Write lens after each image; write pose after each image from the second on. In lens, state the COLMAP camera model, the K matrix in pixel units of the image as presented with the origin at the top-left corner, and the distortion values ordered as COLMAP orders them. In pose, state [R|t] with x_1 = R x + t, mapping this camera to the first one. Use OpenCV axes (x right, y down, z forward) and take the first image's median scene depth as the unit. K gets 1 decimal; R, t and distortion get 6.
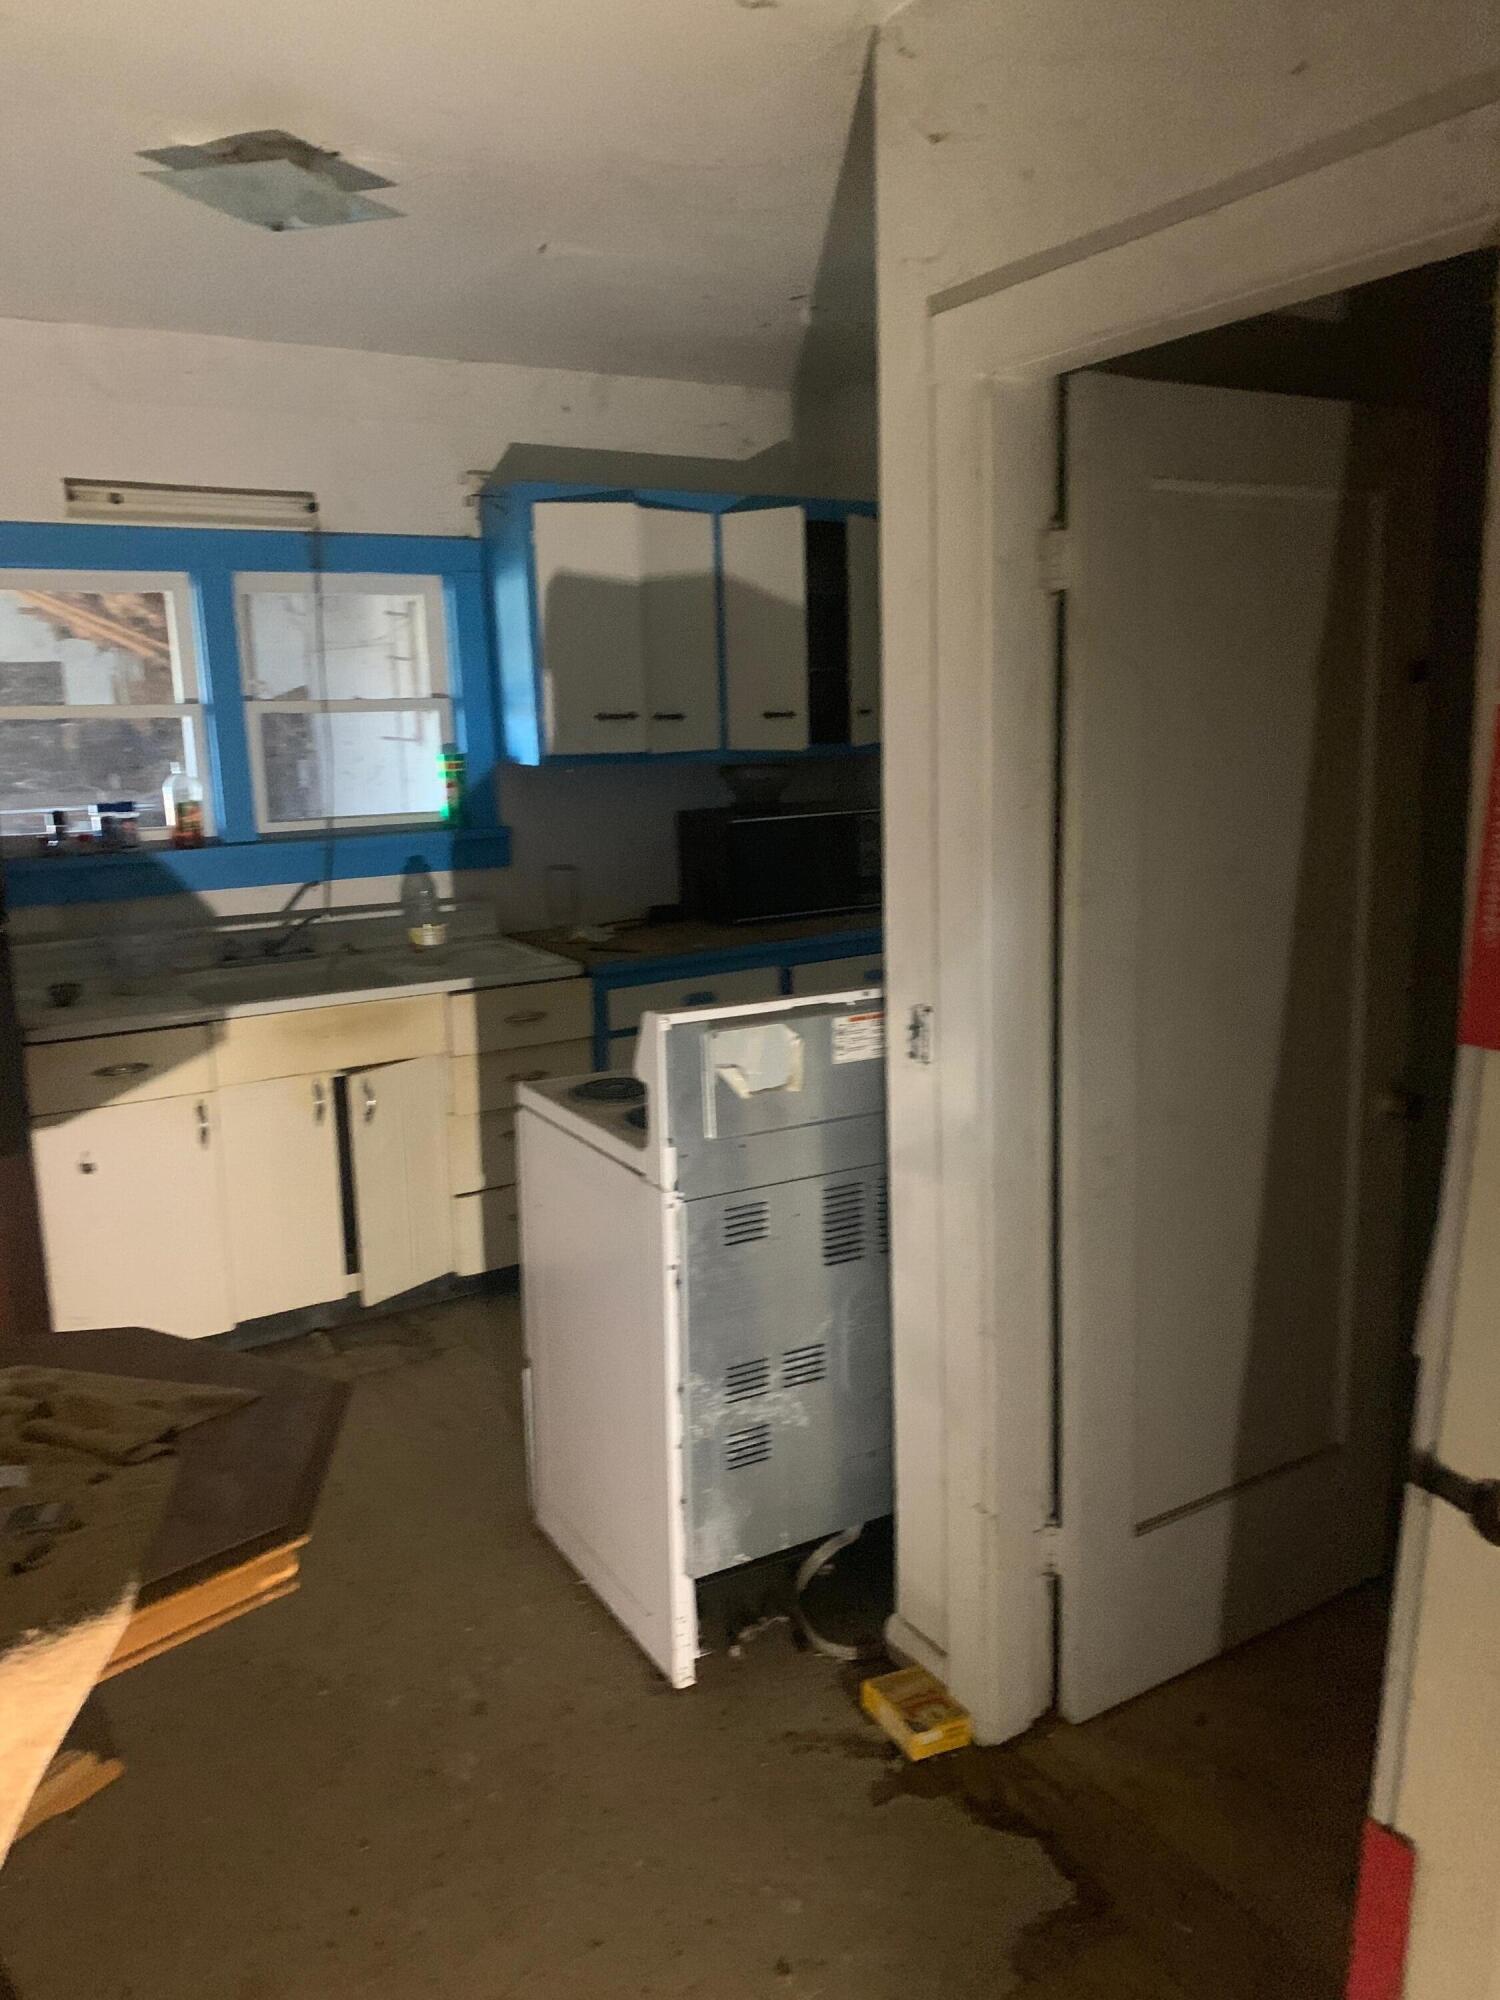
lens RADIAL K [[1530.6, 0, 767.5], [0, 1530.6, 1003.9], [0, 0, 1]] dist [0.034931, -0.034109]
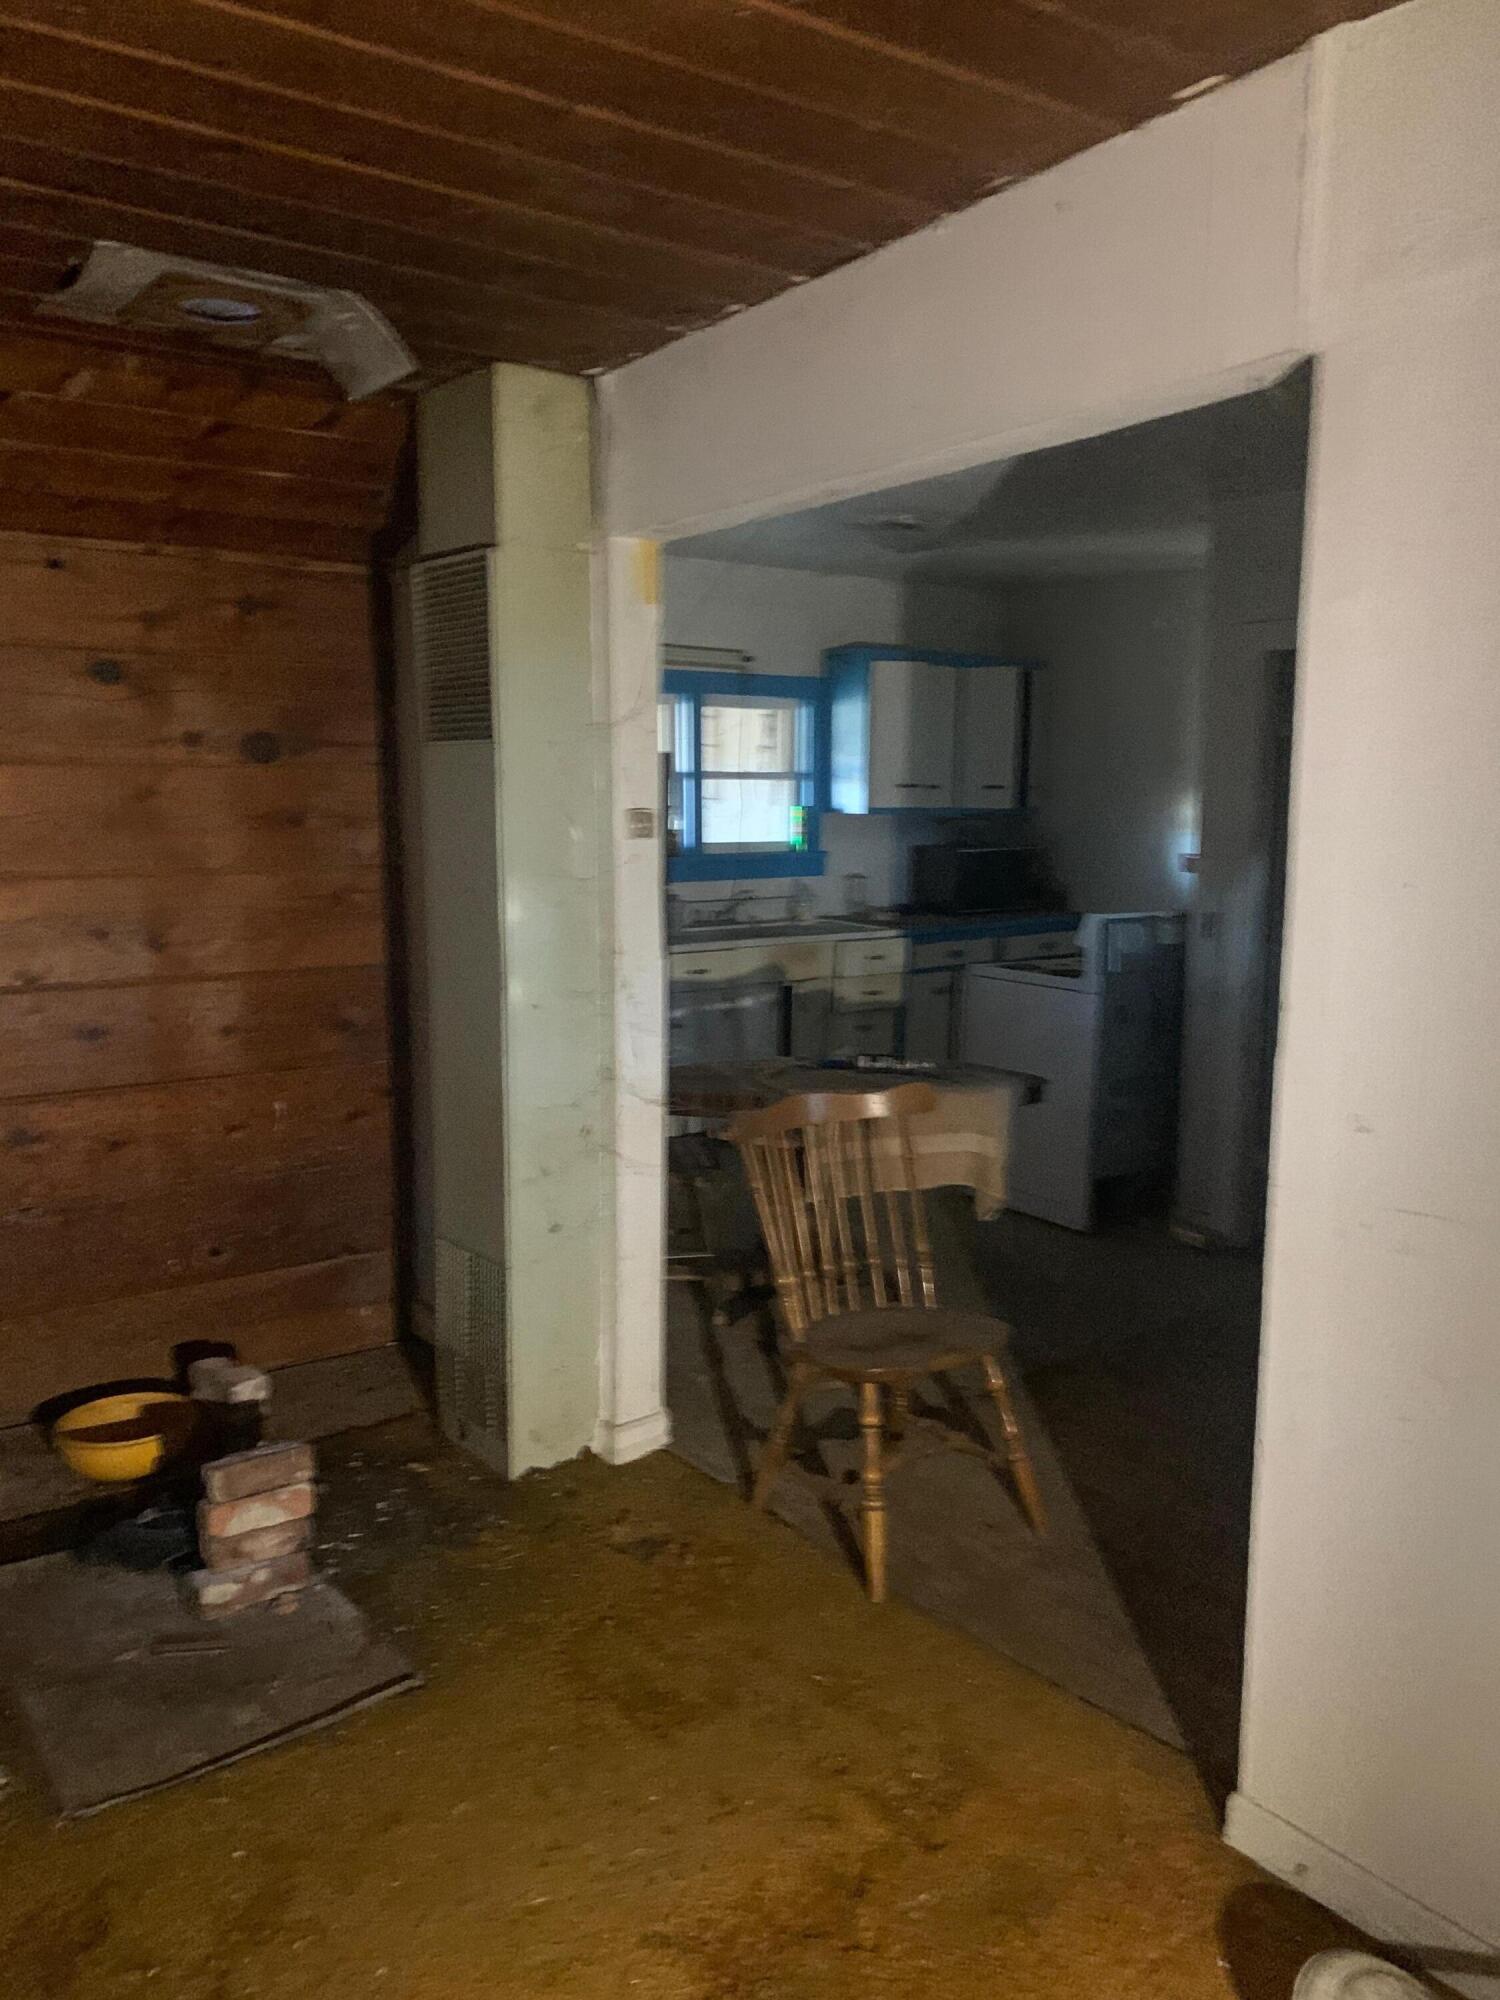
lens RADIAL K [[1530.6, 0, 772.7], [0, 1530.6, 1031.2], [0, 0, 1]] dist [0.034931, -0.034109]
pose [[0.994402, 0.012751, 0.104891, -0.406951], [-0.009882, 0.999564, -0.027827, 0.126012], [-0.105200, 0.026634, 0.994094, -0.633393]]
